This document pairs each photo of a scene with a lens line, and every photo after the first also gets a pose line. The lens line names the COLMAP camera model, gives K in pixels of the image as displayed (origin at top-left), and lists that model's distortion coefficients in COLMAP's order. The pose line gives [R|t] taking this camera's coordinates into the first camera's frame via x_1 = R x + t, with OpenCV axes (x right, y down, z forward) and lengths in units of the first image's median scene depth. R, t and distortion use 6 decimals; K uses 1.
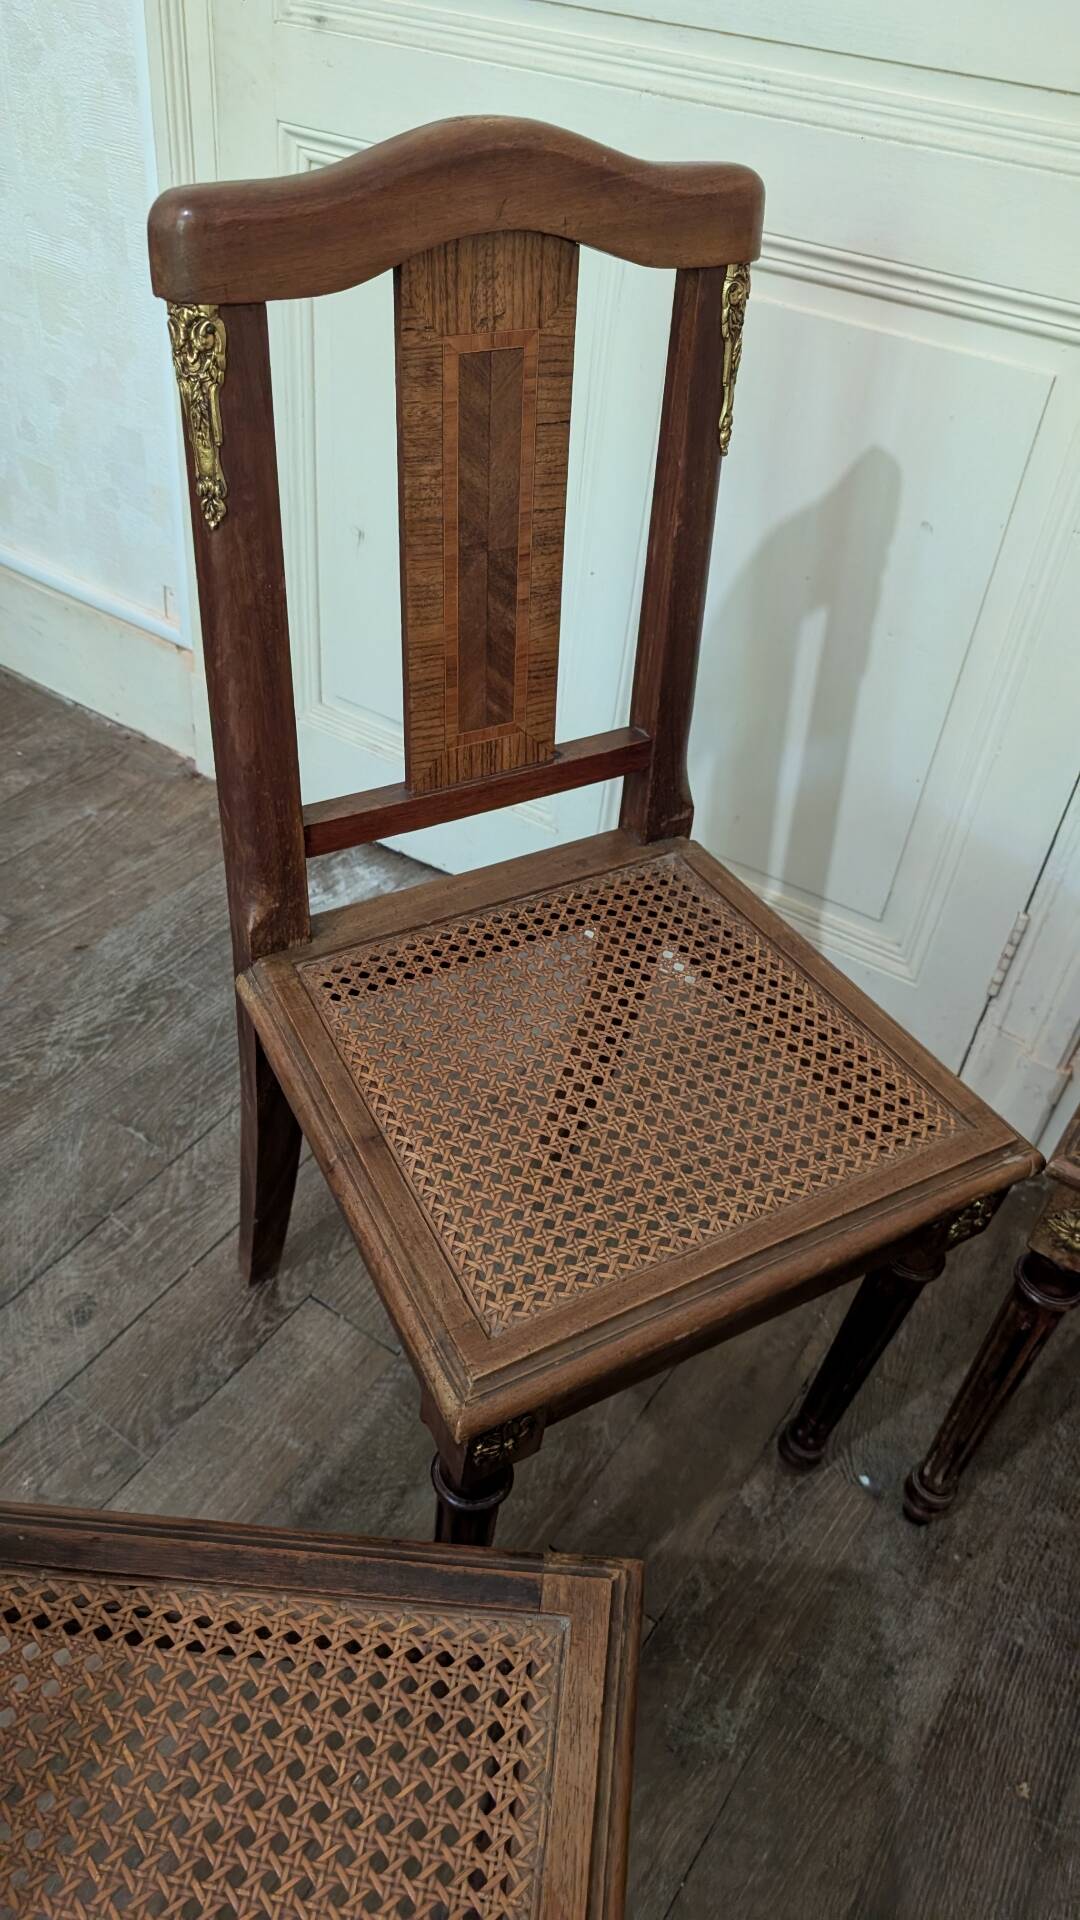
lens RADIAL K [[1479.5, 0, 540.0], [0, 1479.5, 960.0], [0, 0, 1]] dist [0.003022, -0.005148]
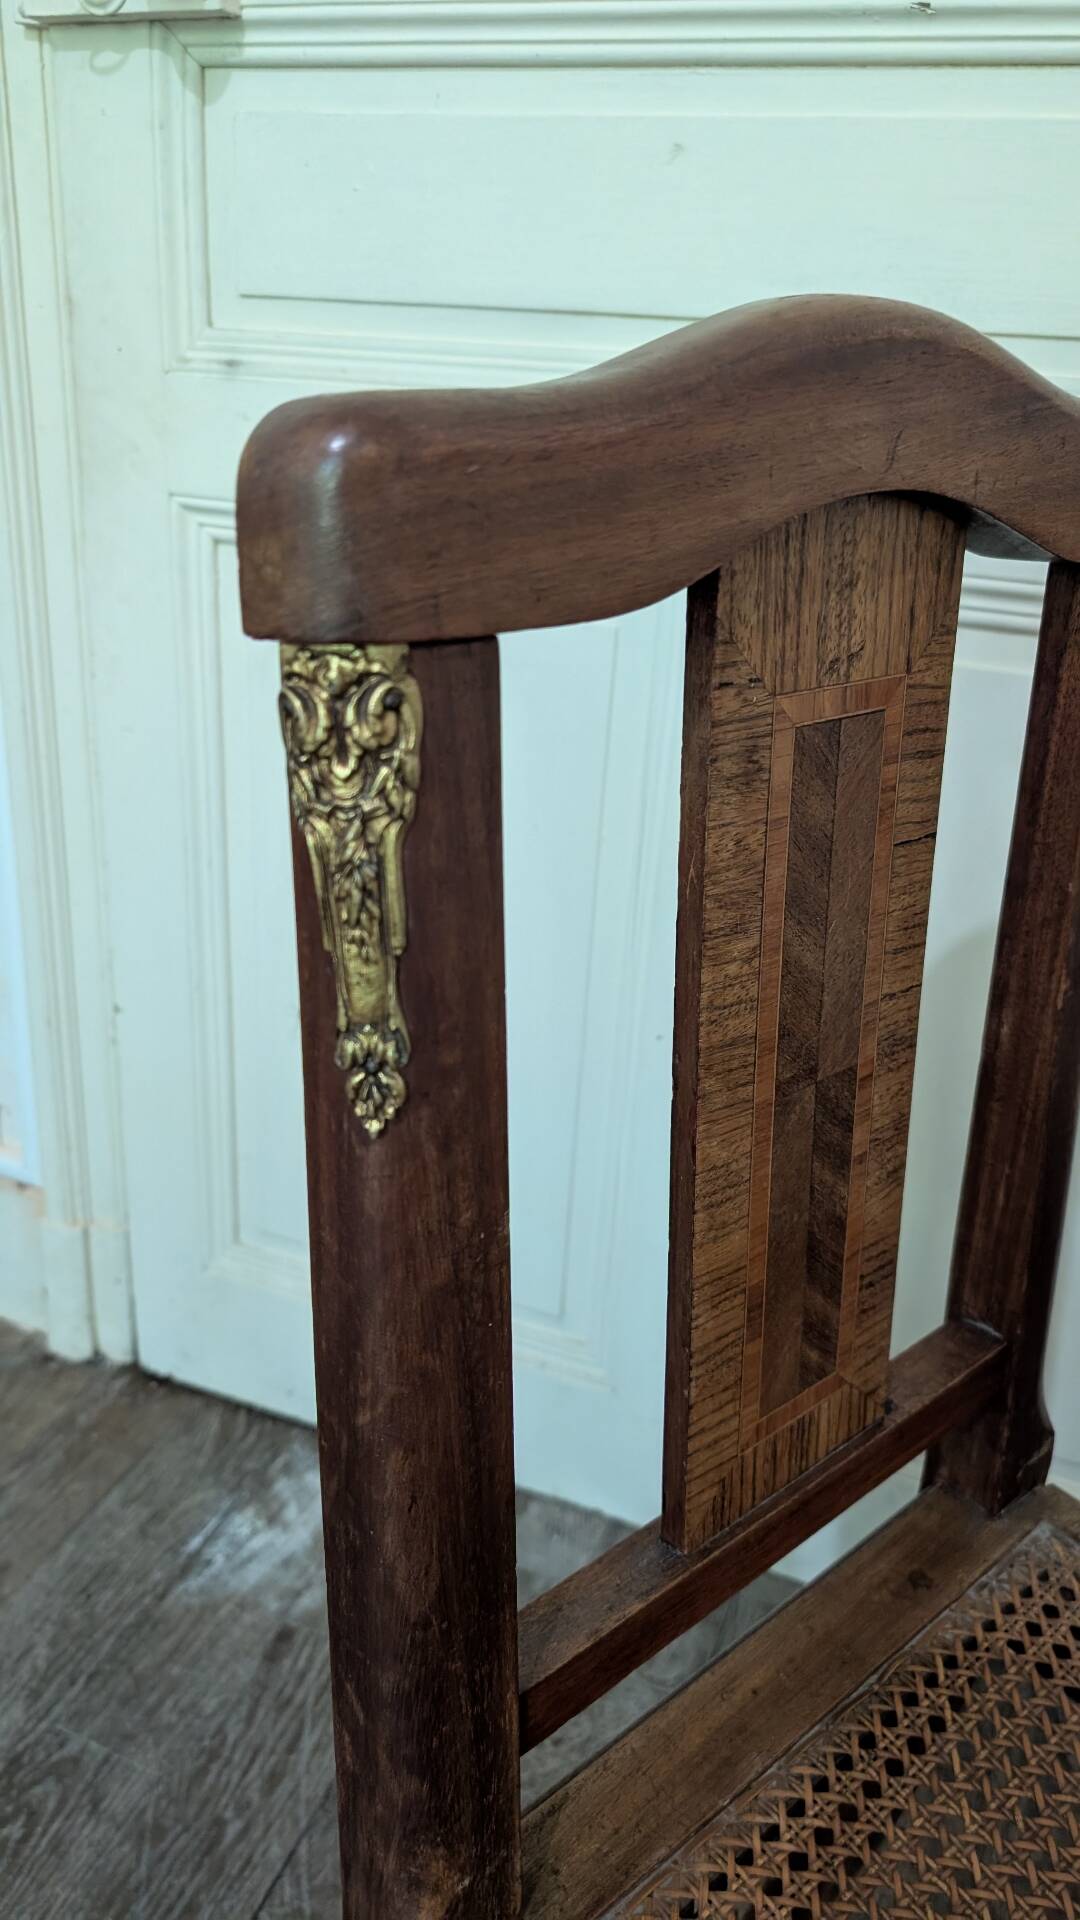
lens RADIAL K [[1420.7, 0, 518.2], [0, 1420.7, 944.0], [0, 0, 1]] dist [0.063757, -0.091616]
pose [[0.980166, -0.102064, 0.169874, -0.237004], [0.144602, 0.954480, -0.260878, -0.223165], [-0.135515, 0.280268, 0.950308, 0.564628]]
